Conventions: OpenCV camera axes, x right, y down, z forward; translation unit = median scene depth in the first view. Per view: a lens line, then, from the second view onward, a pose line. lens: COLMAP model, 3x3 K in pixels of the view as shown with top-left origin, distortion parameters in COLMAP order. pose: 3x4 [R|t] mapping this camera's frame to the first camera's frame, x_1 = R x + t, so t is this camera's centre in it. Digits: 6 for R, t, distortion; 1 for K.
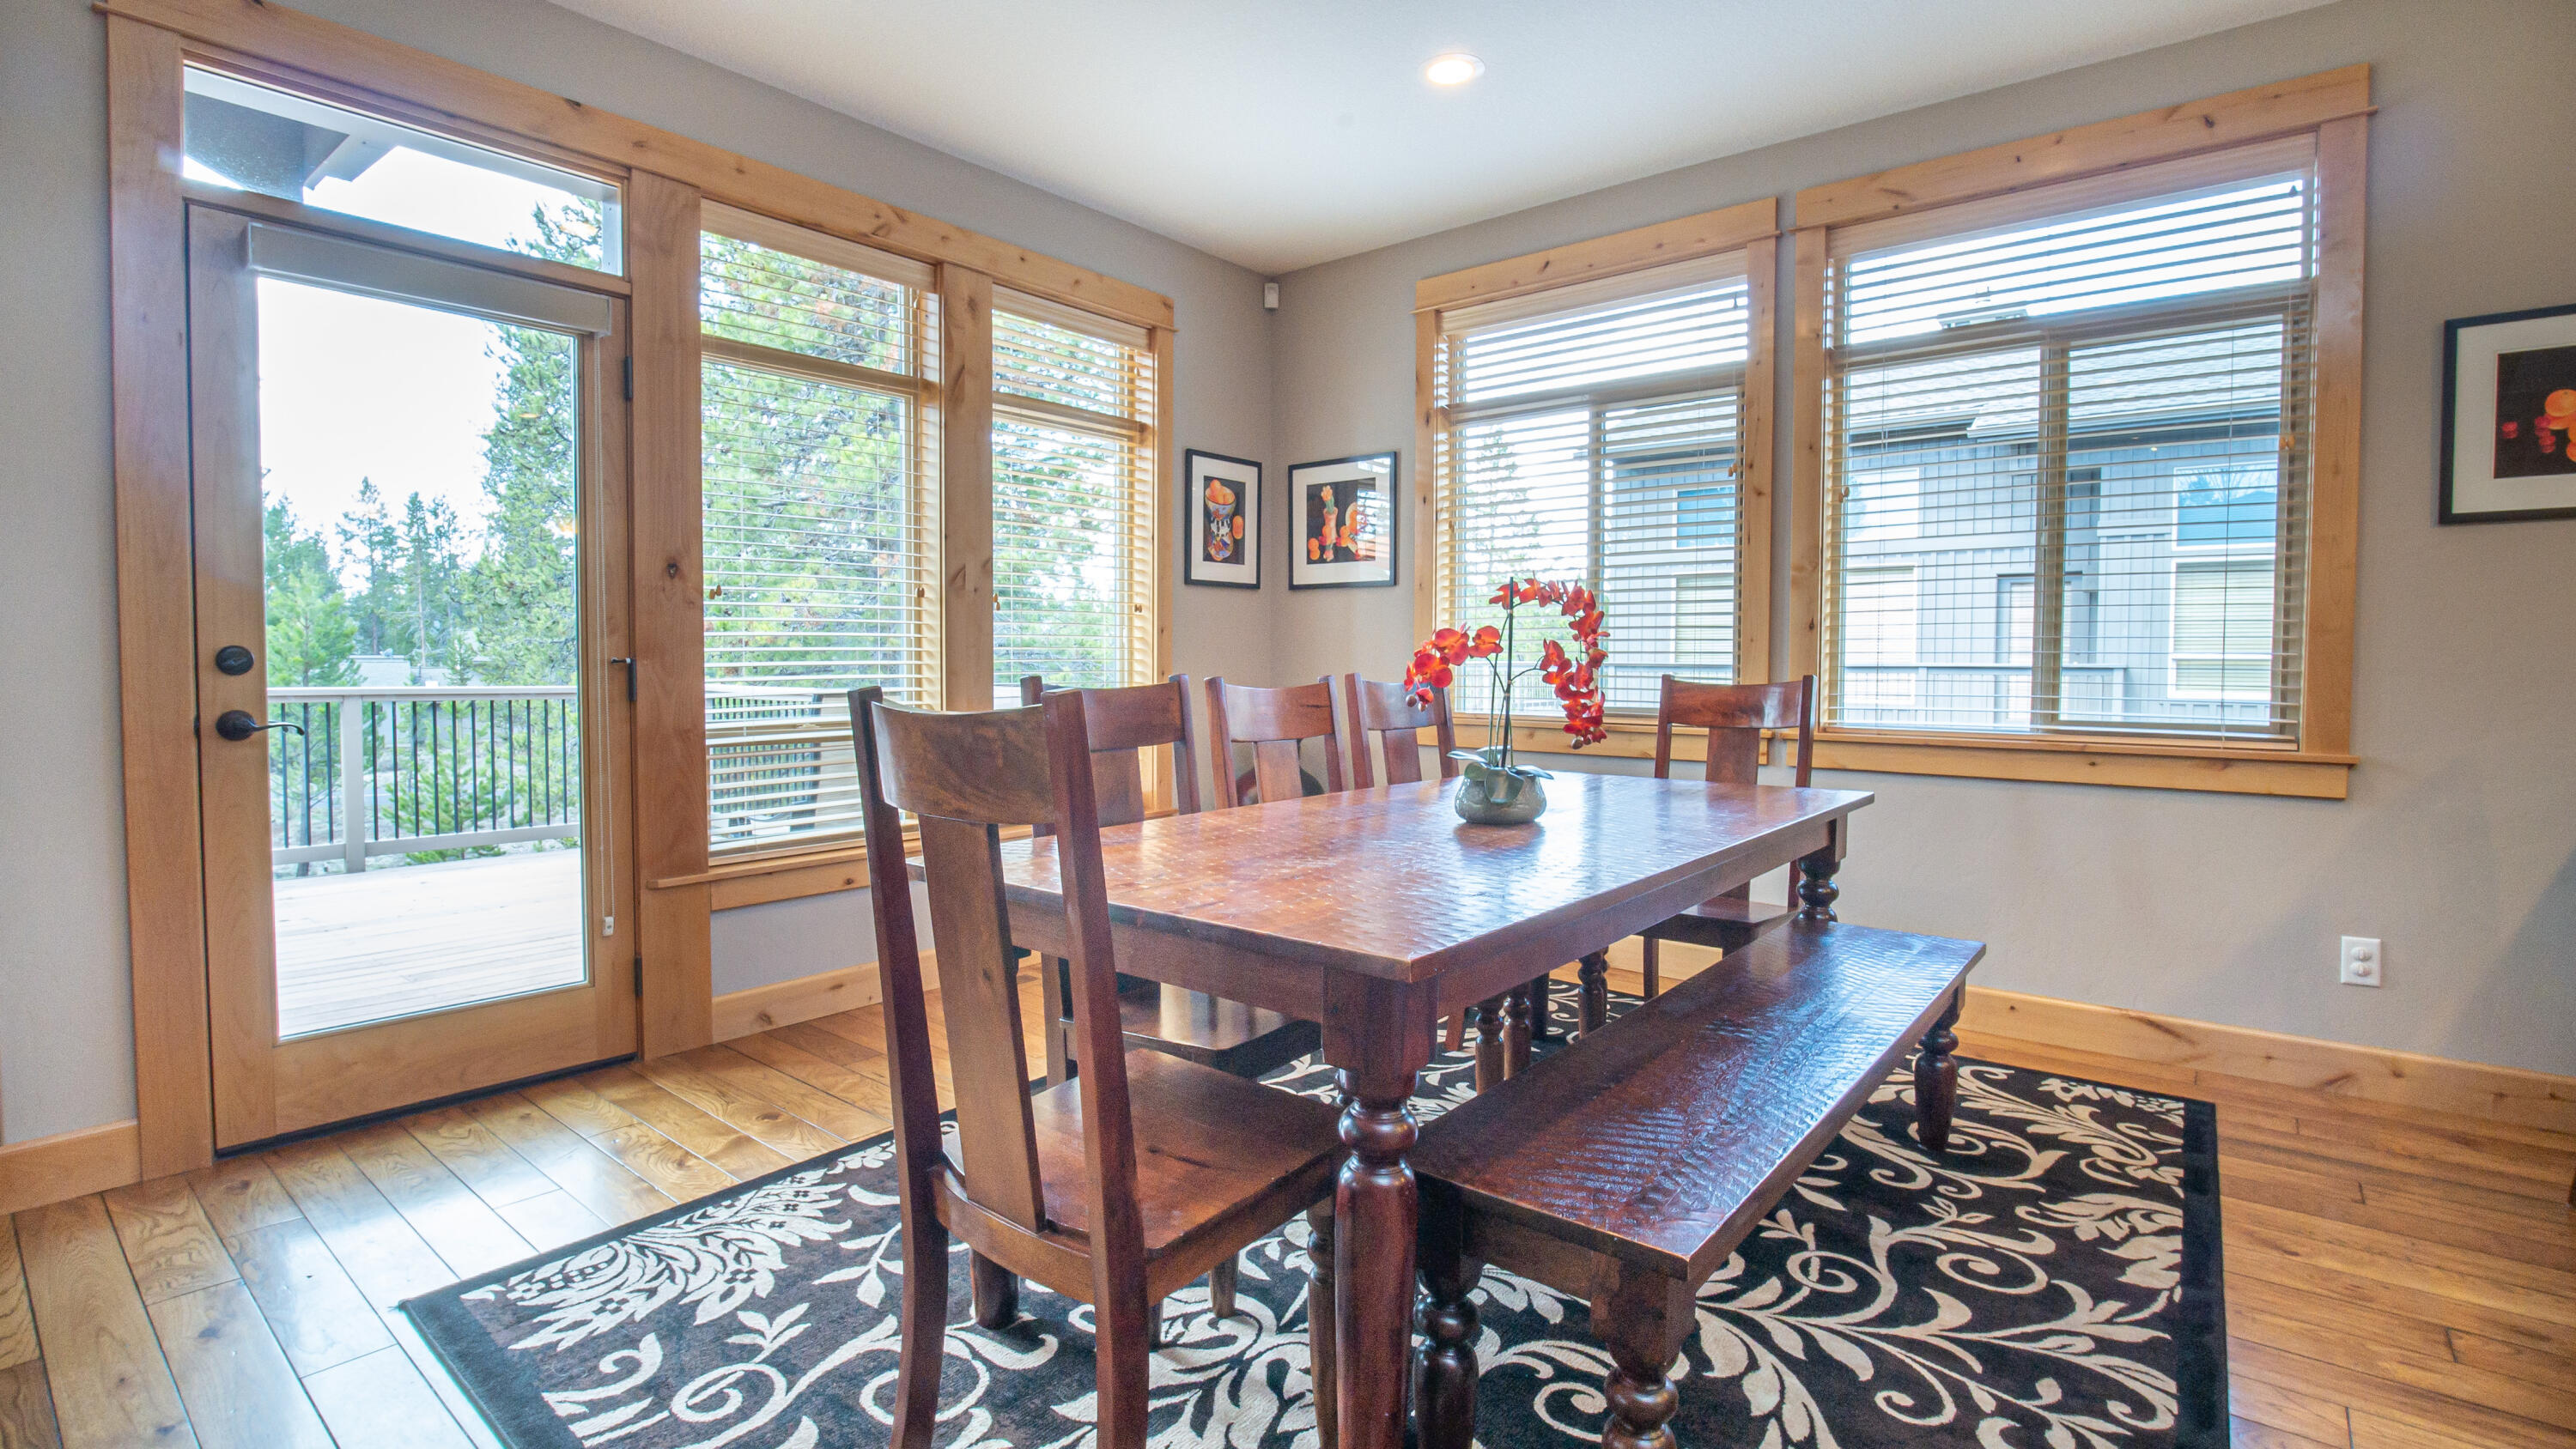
lens RADIAL K [[1178.5, 0, 1277.7], [0, 1178.5, 712.5], [0, 0, 1]] dist [-0.018425, -0.001291]
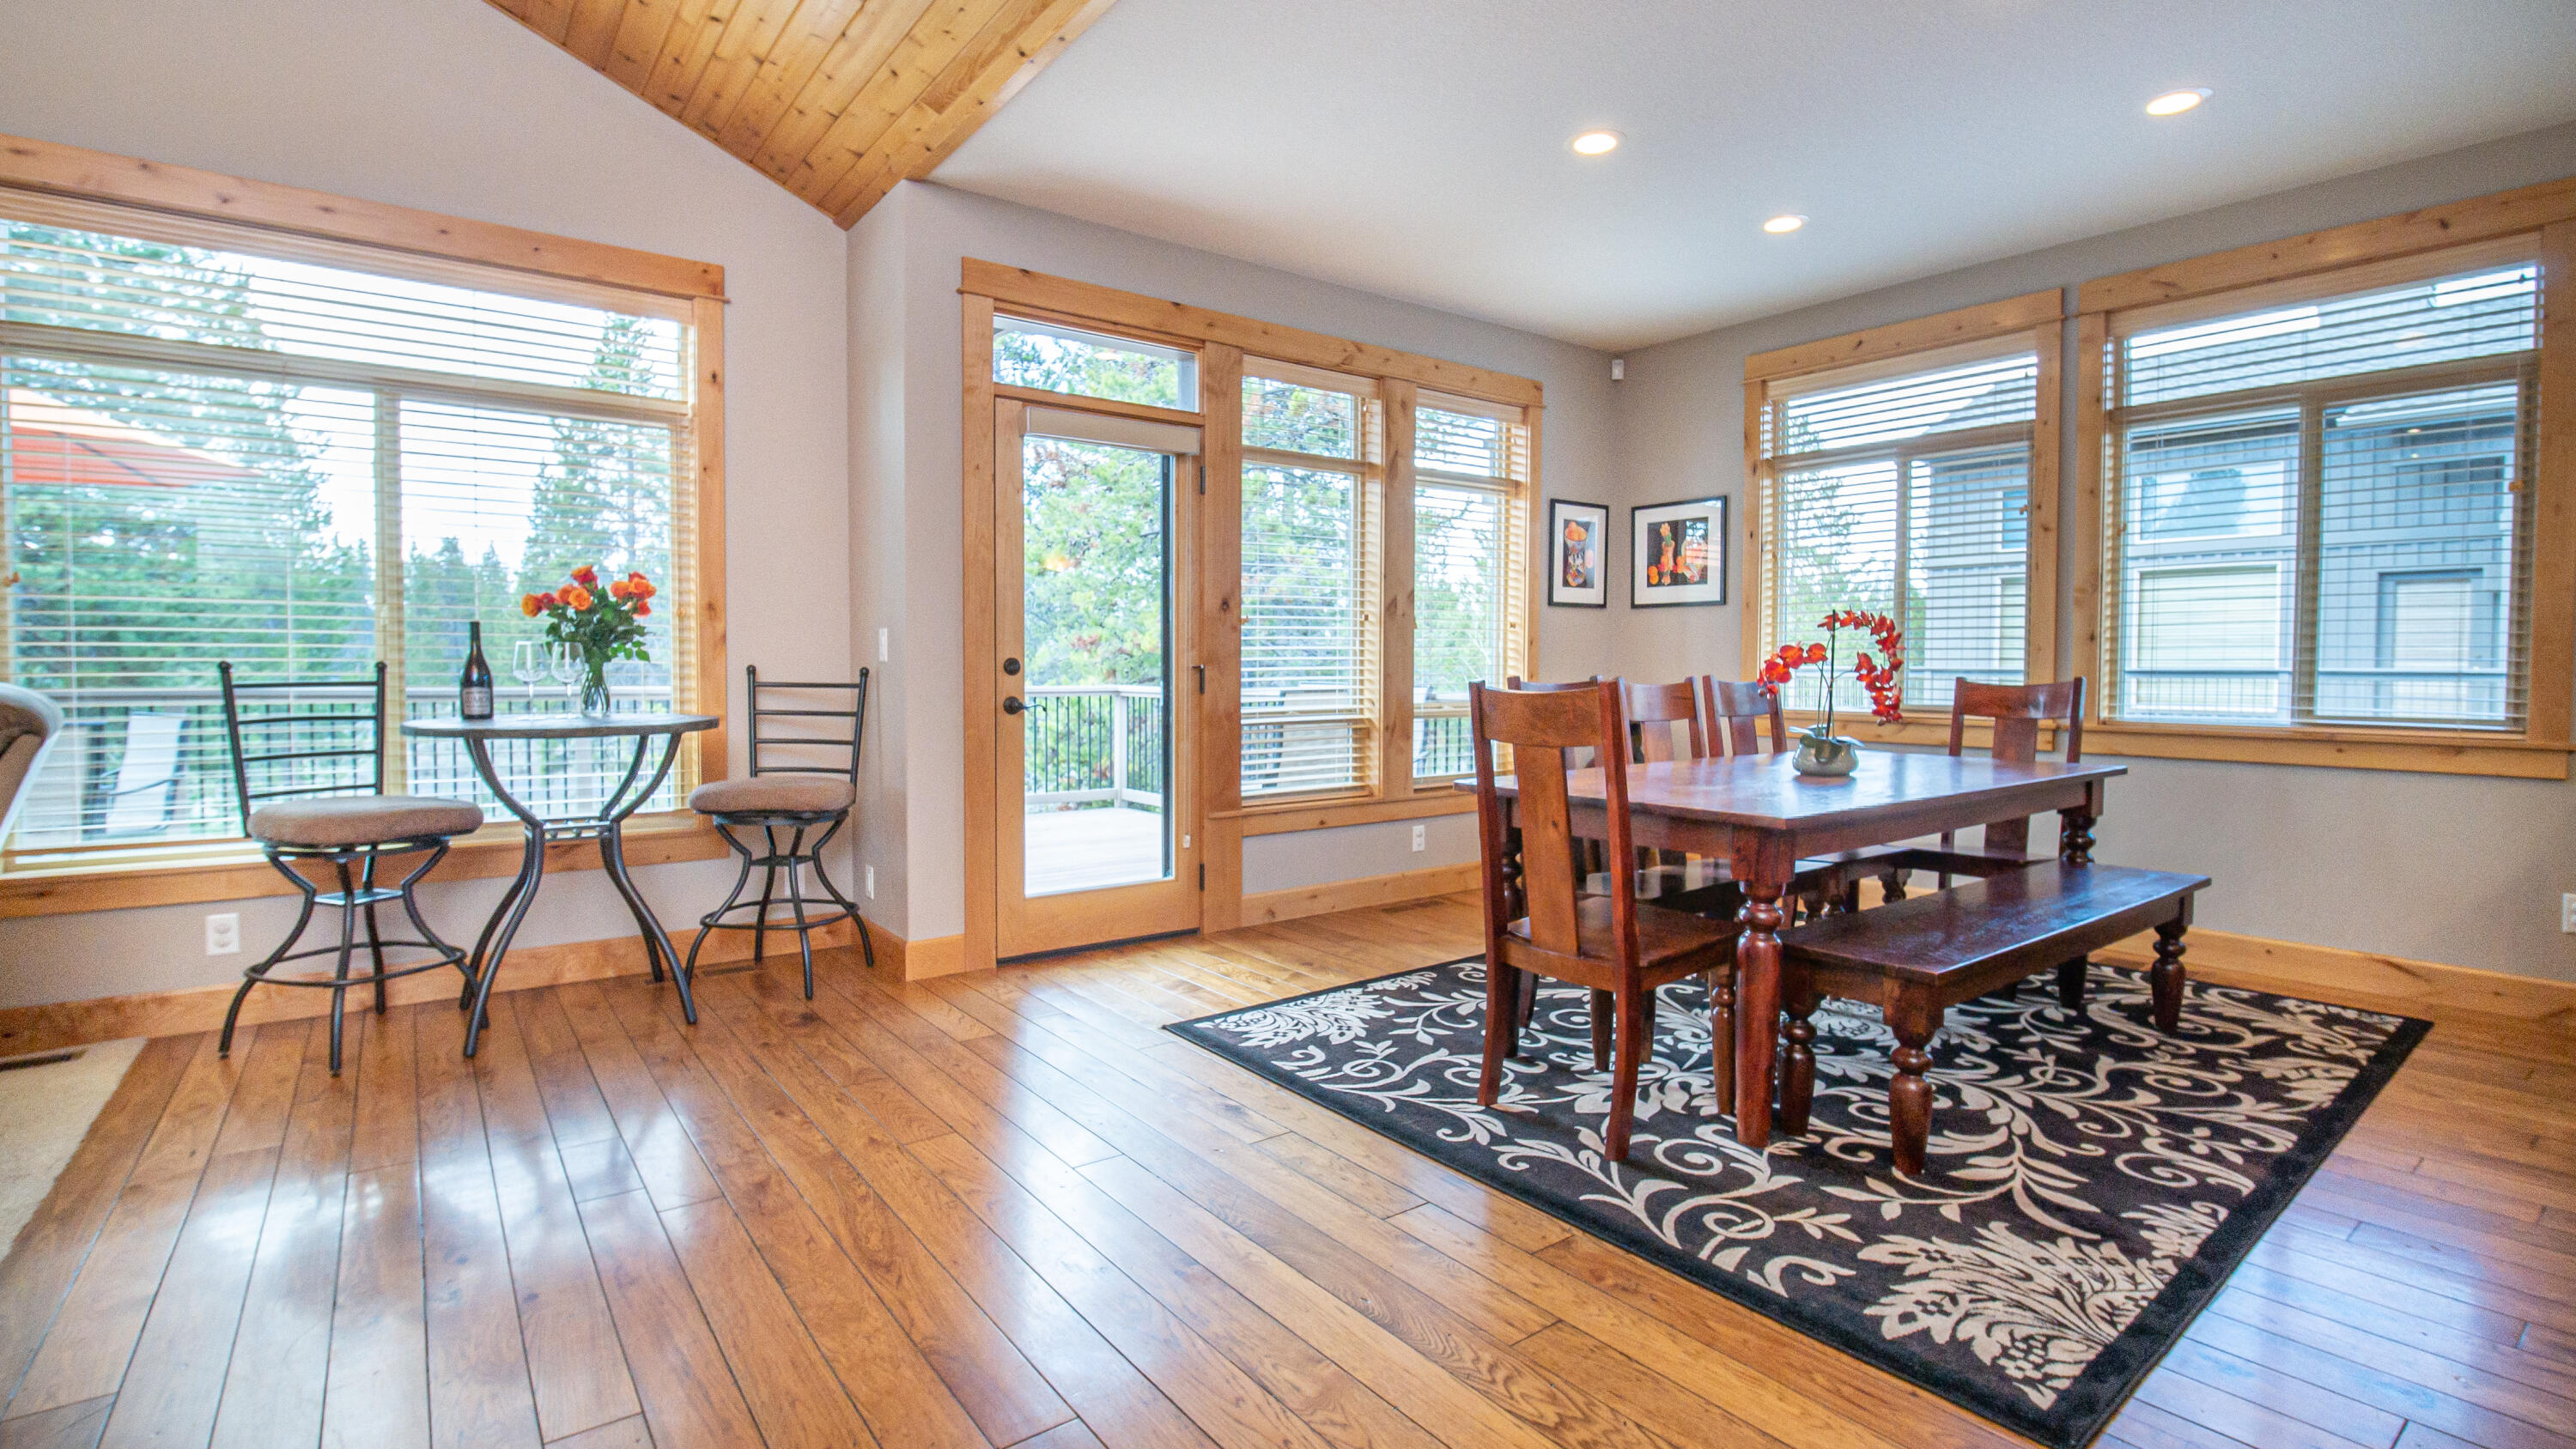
lens RADIAL K [[1178.5, 0, 1277.7], [0, 1178.5, 712.5], [0, 0, 1]] dist [-0.018425, -0.001291]
pose [[0.972926, 0.007730, -0.230986, -0.104617], [-0.008806, 0.999955, -0.003625, 0.019414], [0.230948, 0.005561, 0.972950, -0.447147]]
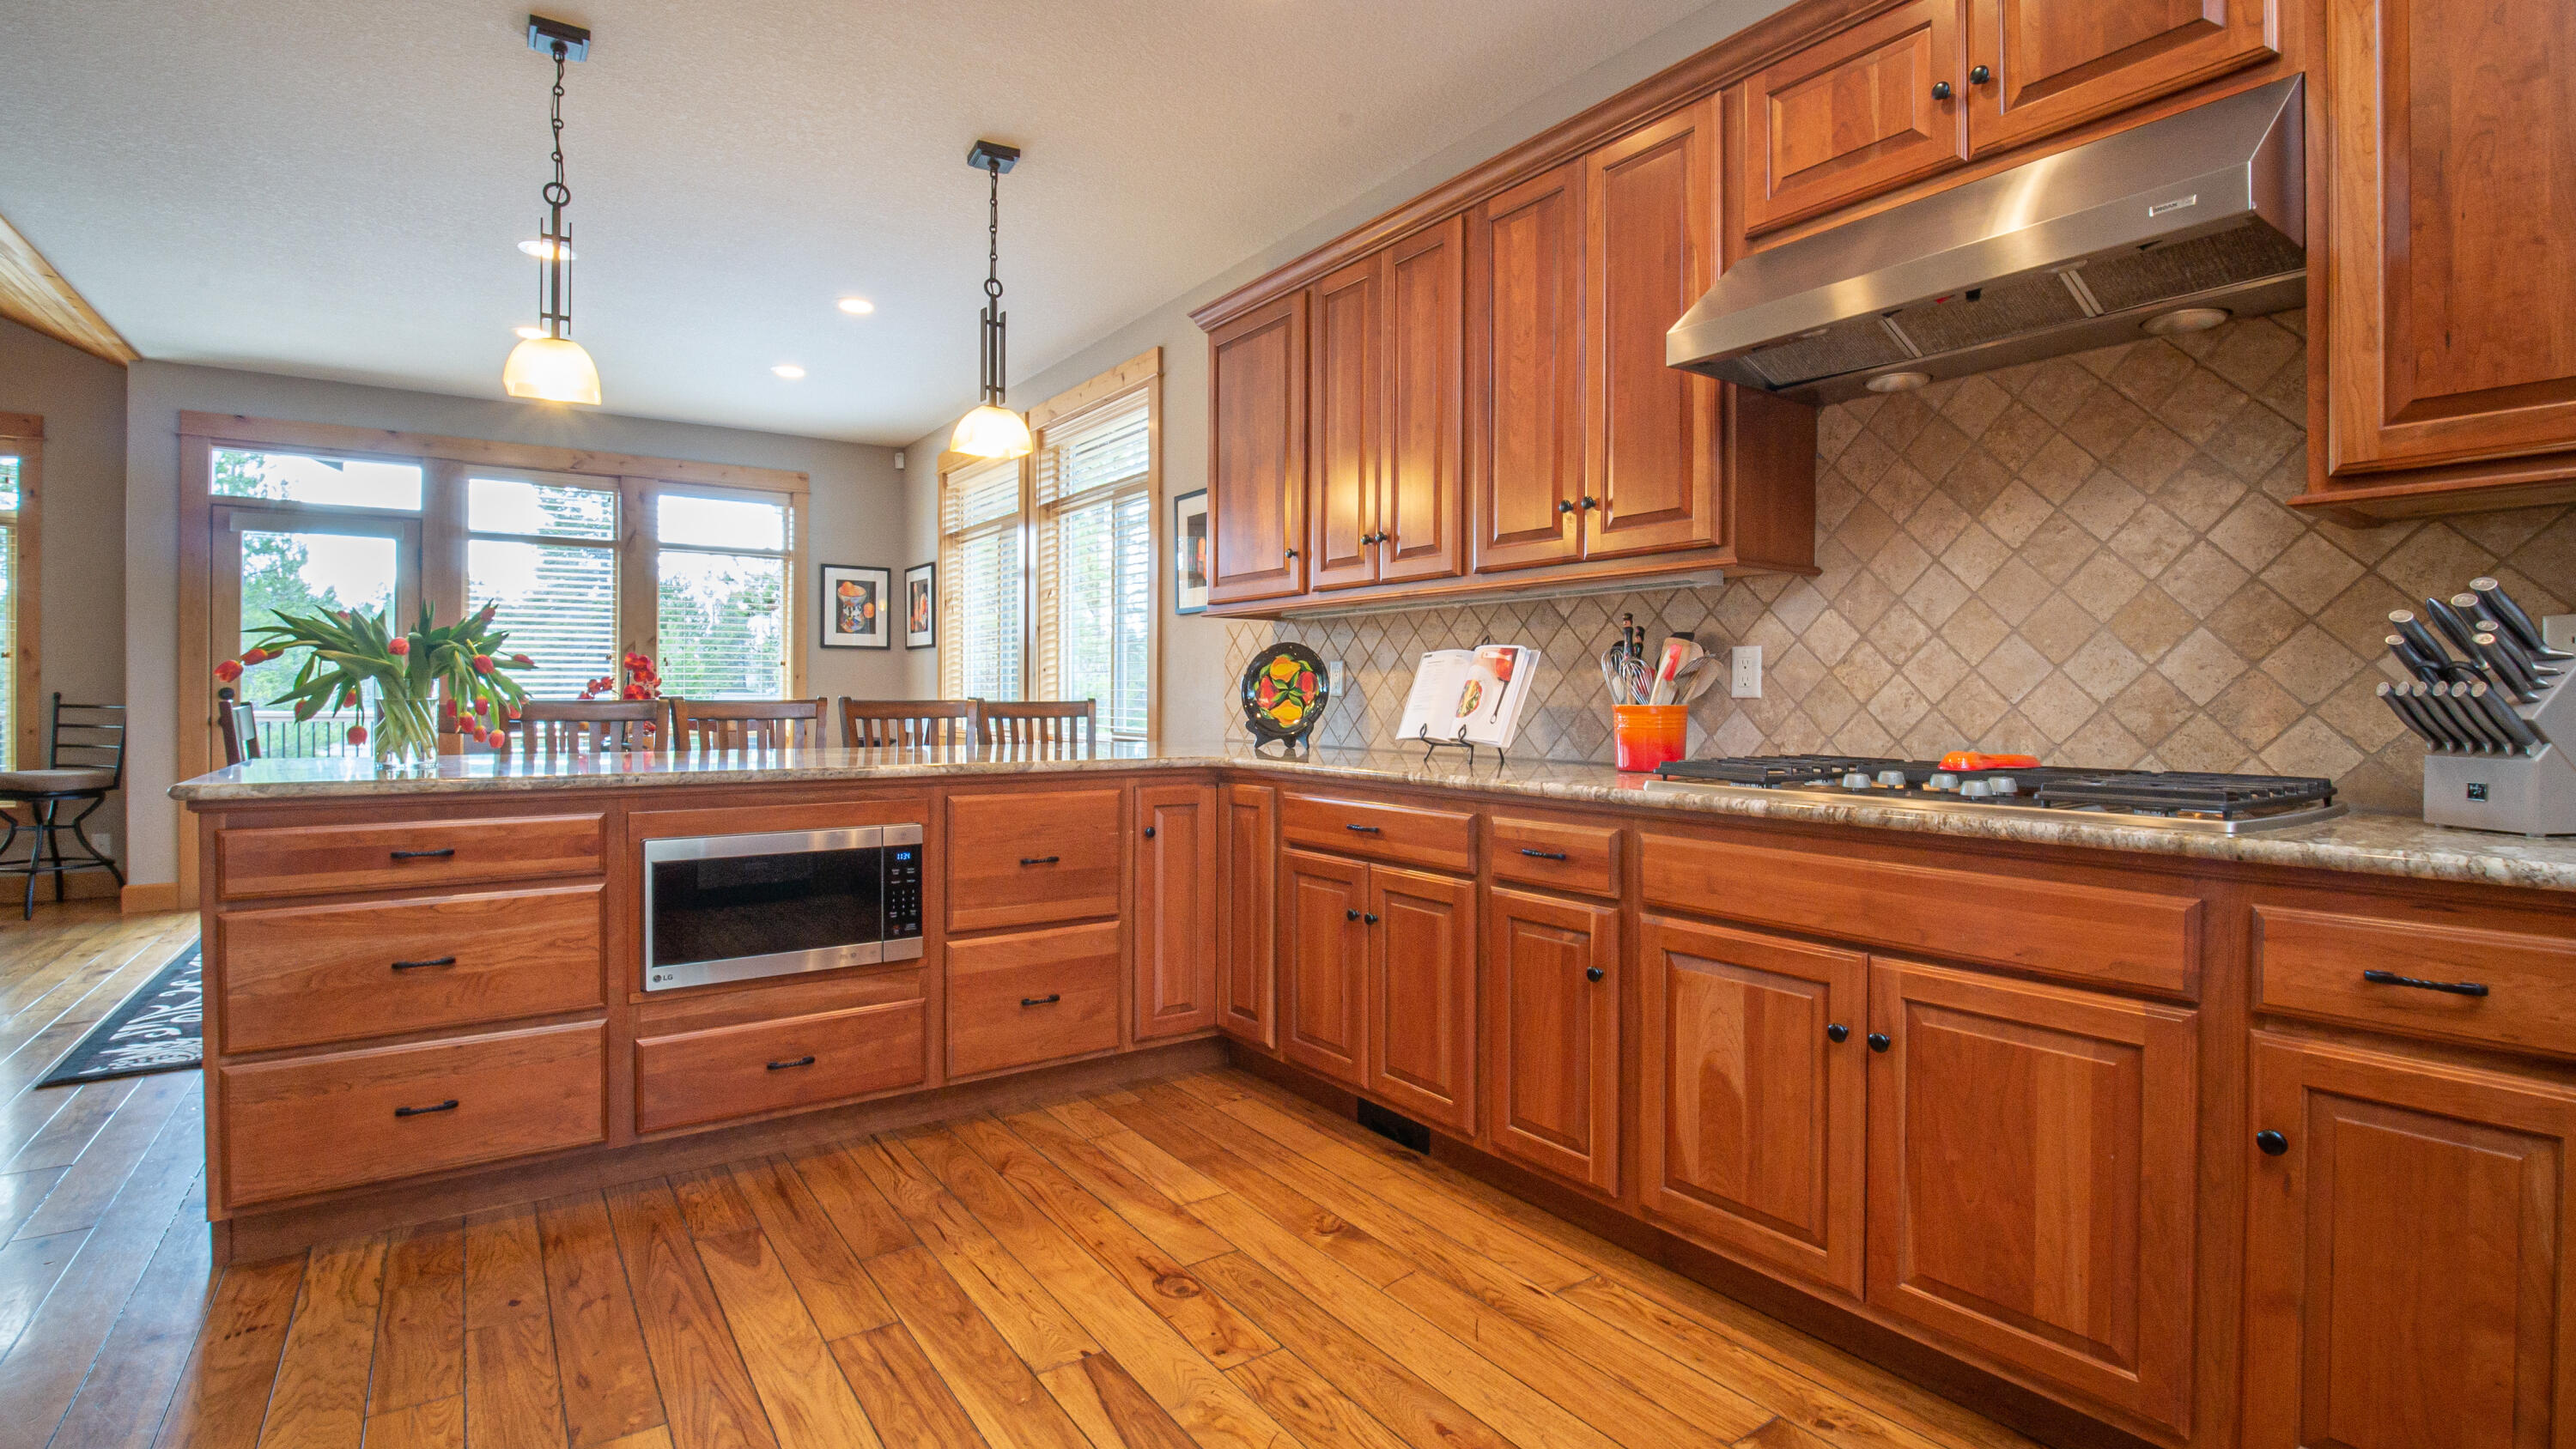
lens RADIAL K [[1178.5, 0, 1277.7], [0, 1178.5, 712.5], [0, 0, 1]] dist [-0.018425, -0.001291]
pose [[0.964929, 0.003732, -0.262485, 1.432819], [-0.012737, 0.999387, -0.032614, 0.035810], [0.262202, 0.034814, 0.964385, -0.573637]]
